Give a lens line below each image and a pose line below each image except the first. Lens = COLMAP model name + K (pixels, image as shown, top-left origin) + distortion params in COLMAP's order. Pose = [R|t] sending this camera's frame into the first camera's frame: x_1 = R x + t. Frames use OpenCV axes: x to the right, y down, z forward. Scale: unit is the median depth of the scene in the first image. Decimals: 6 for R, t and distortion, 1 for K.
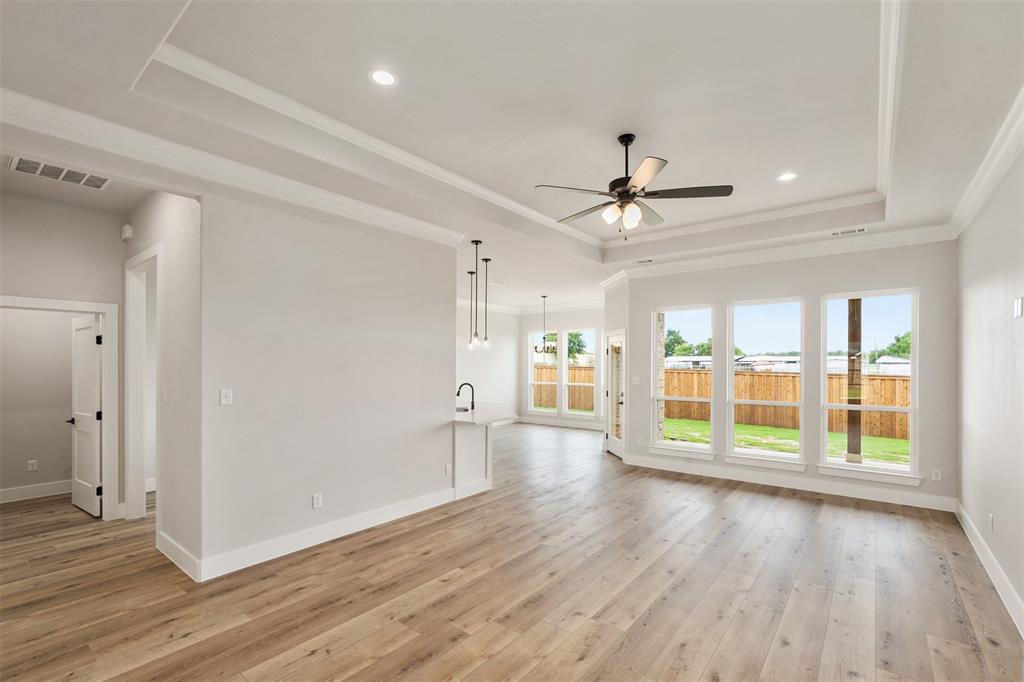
lens RADIAL K [[451.4, 0, 513.9], [0, 451.4, 365.3], [0, 0, 1]] dist [0.003178, 0.000287]
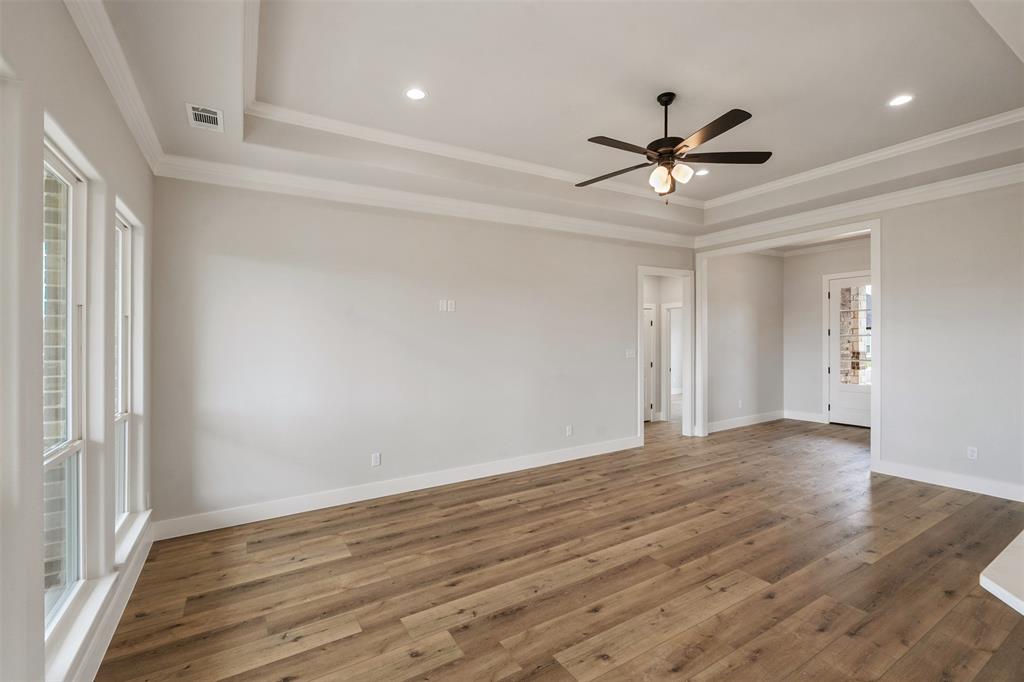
lens RADIAL K [[451.7, 0, 512.0], [0, 451.7, 341.0], [0, 0, 1]] dist [0.000864, -0.000228]
pose [[-0.938329, 0.012269, 0.345526, 0.201957], [0.014983, 0.999874, 0.005185, 0.000680], [-0.345419, 0.010042, -0.938395, 1.870545]]
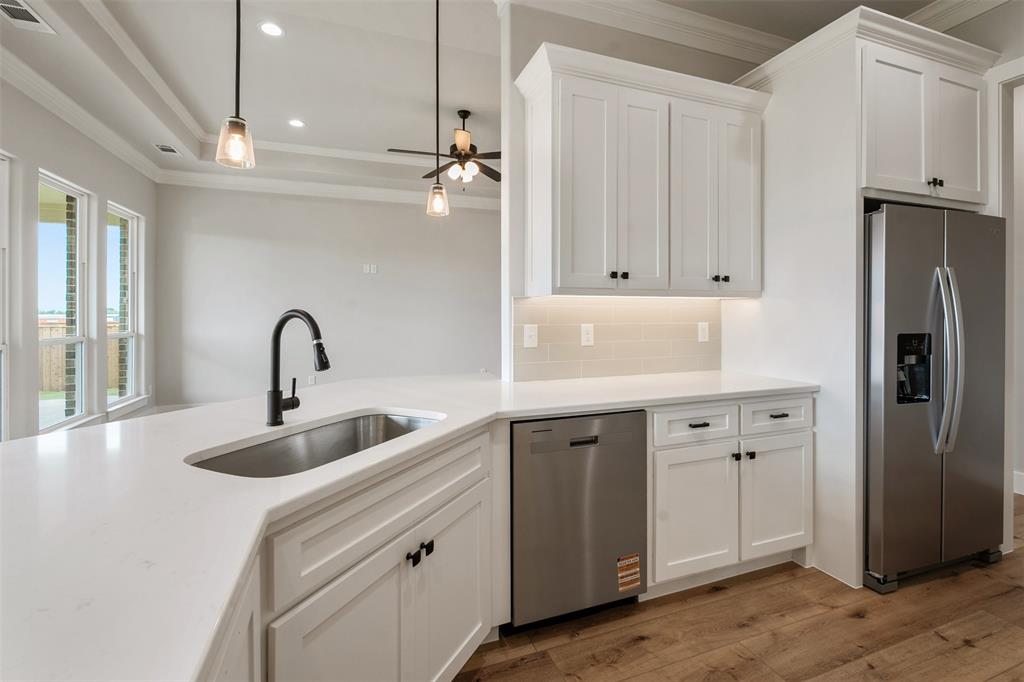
lens RADIAL K [[459.7, 0, 516.7], [0, 459.7, 316.0], [0, 0, 1]] dist [-0.003394, -0.000138]
pose [[-0.858814, -0.005938, 0.512253, -0.530402], [-0.003766, 0.999979, 0.005278, 0.067915], [-0.512274, 0.002604, -0.858818, 1.922397]]
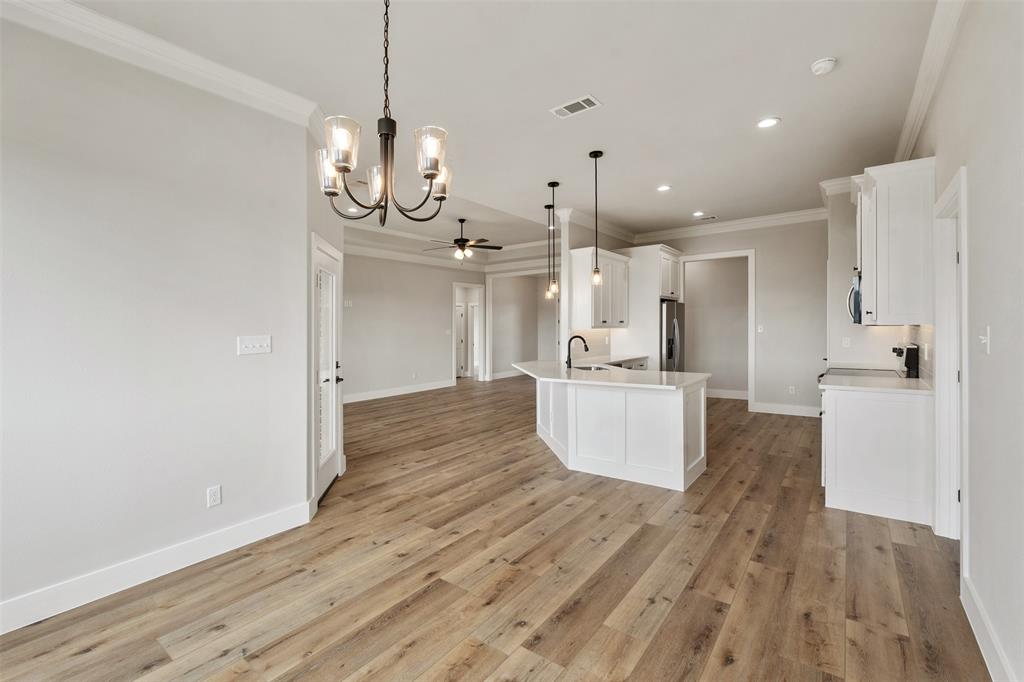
lens RADIAL K [[451.7, 0, 512.0], [0, 451.7, 341.0], [0, 0, 1]] dist [0.000864, -0.000228]
pose [[-0.999283, 0.010360, -0.036430, 0.068189], [0.009369, 0.999584, 0.027265, 0.042782], [0.036697, 0.026904, -0.998964, 3.053309]]
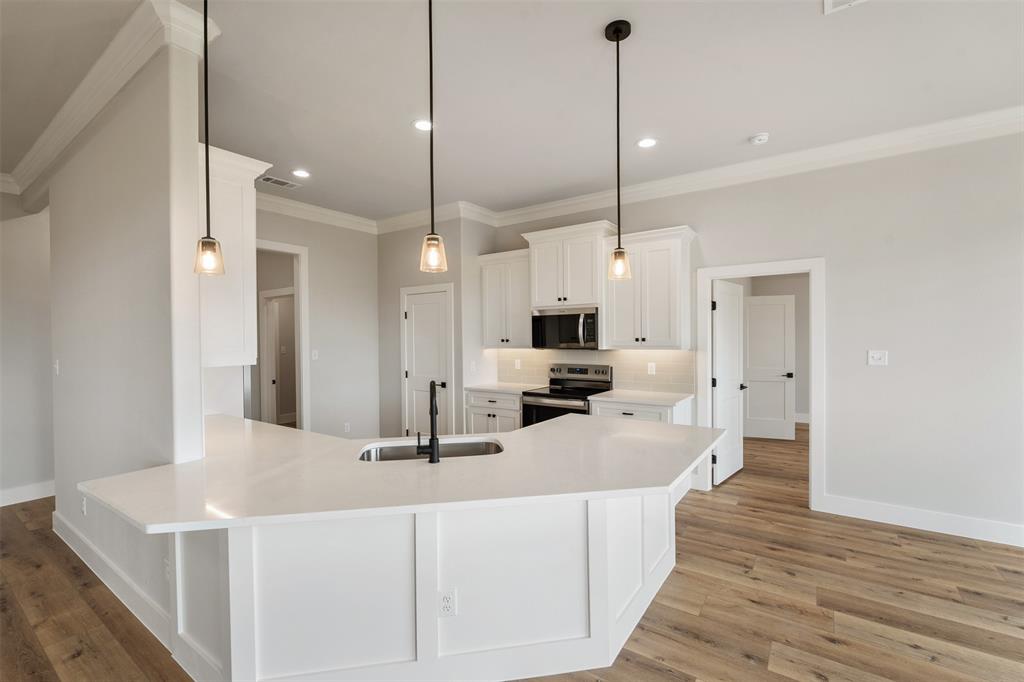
lens RADIAL K [[441.9, 0, 513.0], [0, 441.9, 360.5], [0, 0, 1]] dist [-0.003216, -0.000407]
pose [[0.065868, 0.043622, -0.996874, 0.386984], [0.009692, 0.998969, 0.044354, 0.016585], [0.997781, -0.012583, 0.065378, 1.756195]]
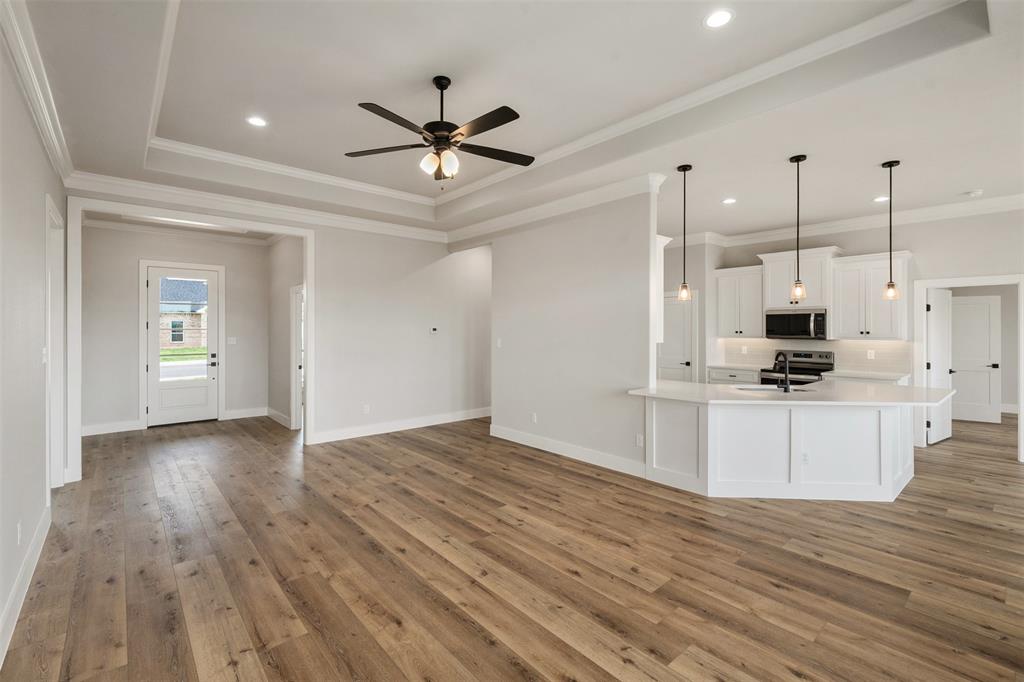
lens RADIAL K [[451.7, 0, 512.0], [0, 451.7, 341.0], [0, 0, 1]] dist [0.000864, -0.000228]
pose [[-0.178752, 0.019041, -0.983710, 1.058685], [-0.003364, 0.999795, 0.019963, 0.017794], [0.983888, 0.006878, -0.178651, 1.223213]]
